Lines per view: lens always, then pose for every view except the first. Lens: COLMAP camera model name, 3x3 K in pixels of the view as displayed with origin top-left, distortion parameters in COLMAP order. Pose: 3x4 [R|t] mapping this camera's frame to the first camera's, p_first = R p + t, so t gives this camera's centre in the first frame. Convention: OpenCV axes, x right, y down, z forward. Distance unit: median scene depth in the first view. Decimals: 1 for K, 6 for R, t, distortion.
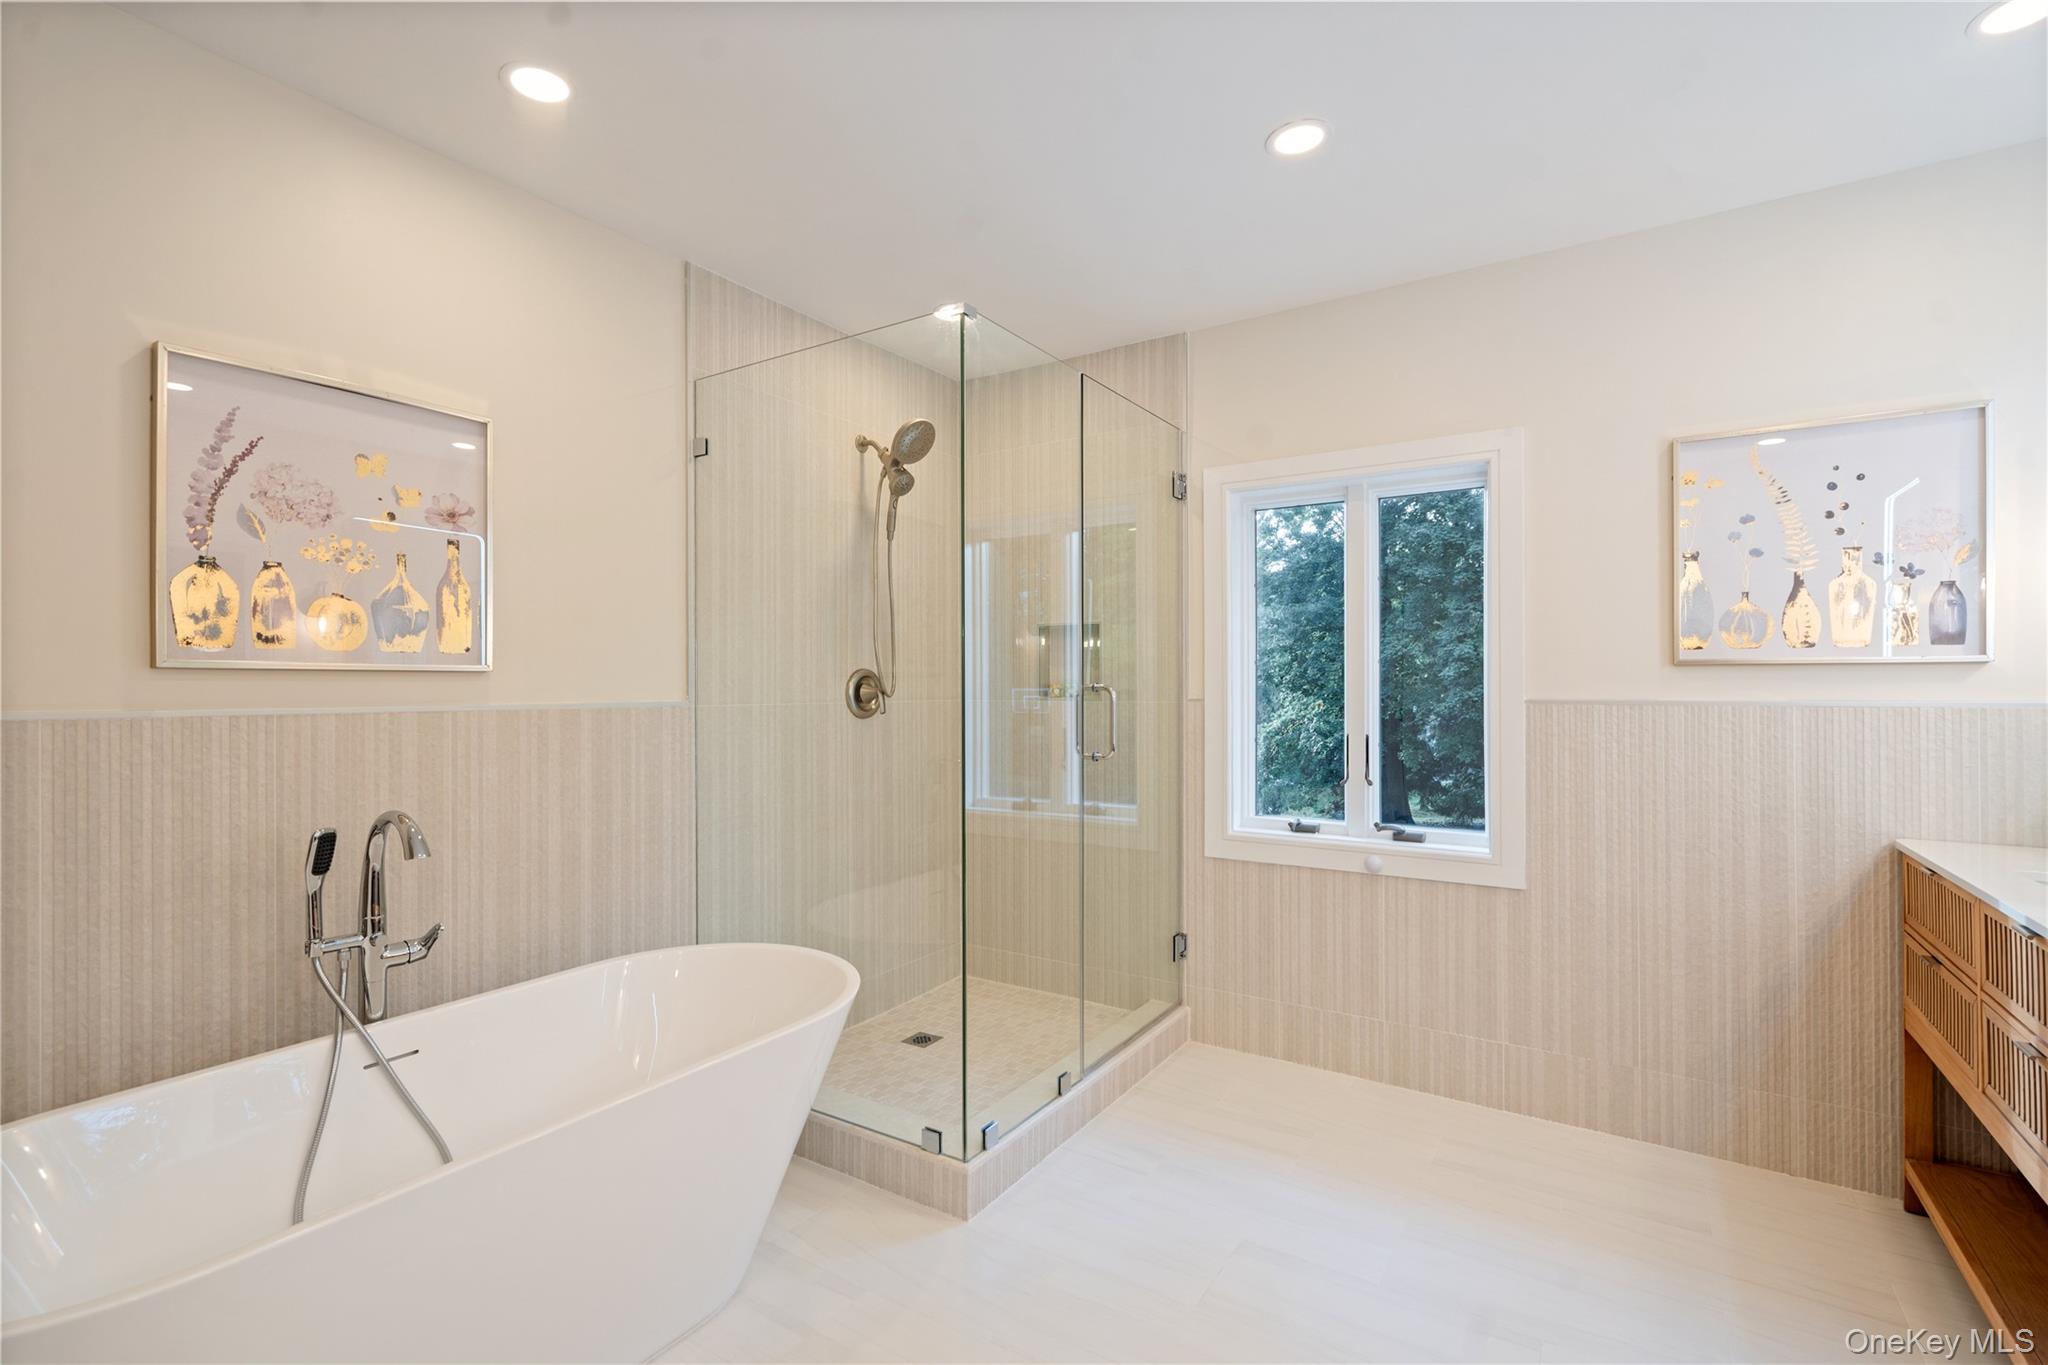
lens RADIAL K [[934.7, 0, 1022.7], [0, 934.7, 675.8], [0, 0, 1]] dist [-0.000074, 0.000737]
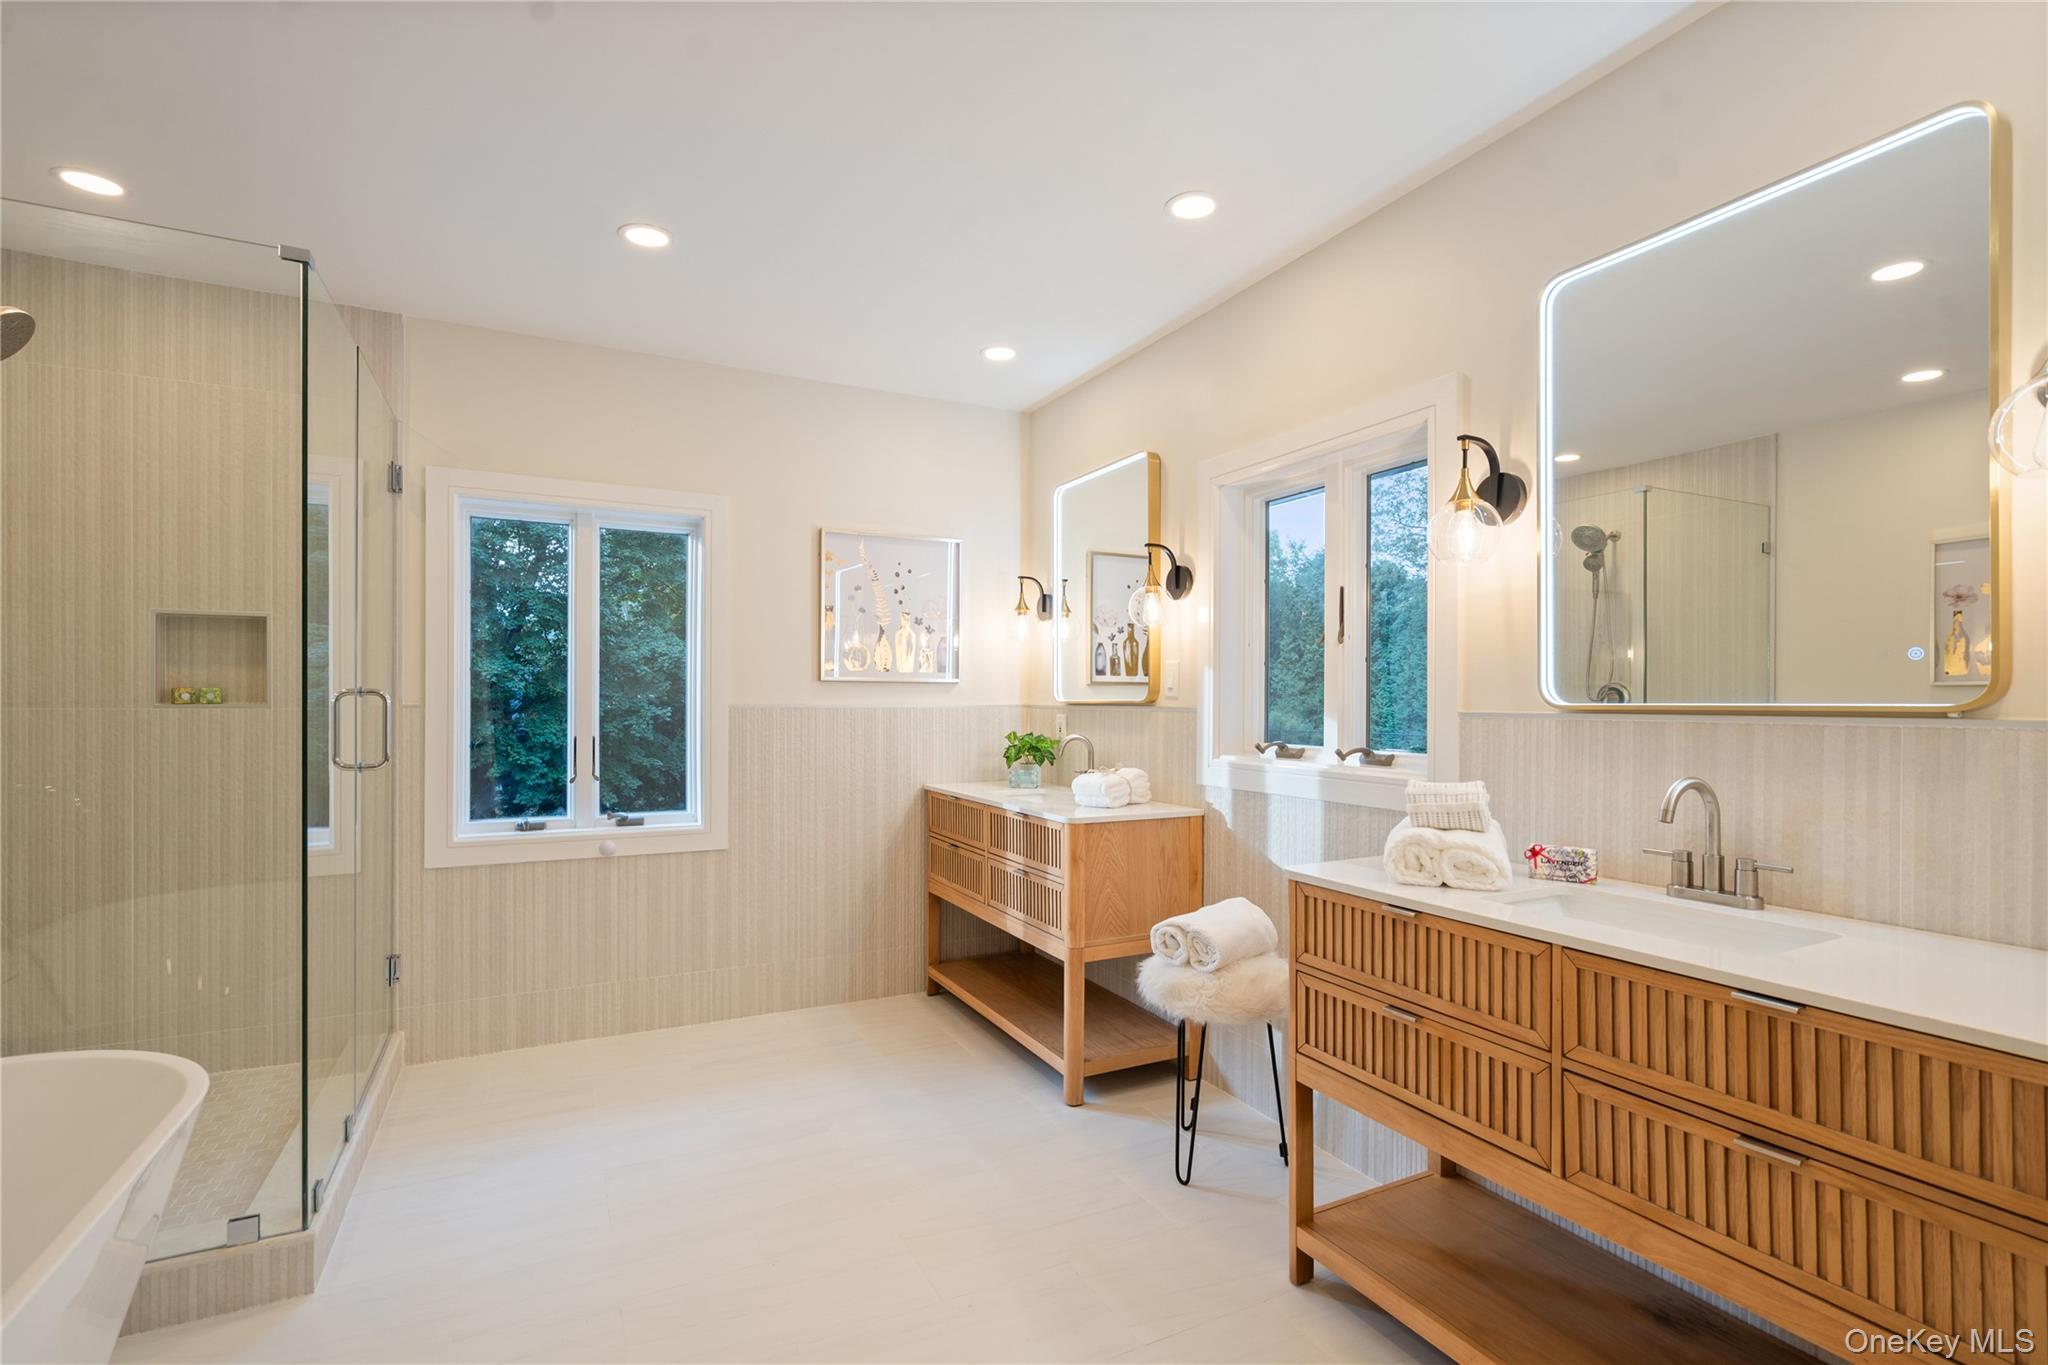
lens RADIAL K [[946.0, 0, 1024.0], [0, 946.0, 682.5], [0, 0, 1]] dist [0.019246, 0.000300]
pose [[0.501217, 0.018287, 0.865128, -0.417634], [-0.016519, 0.999797, -0.011563, 0.003171], [-0.865164, -0.008495, 0.501417, -0.029991]]
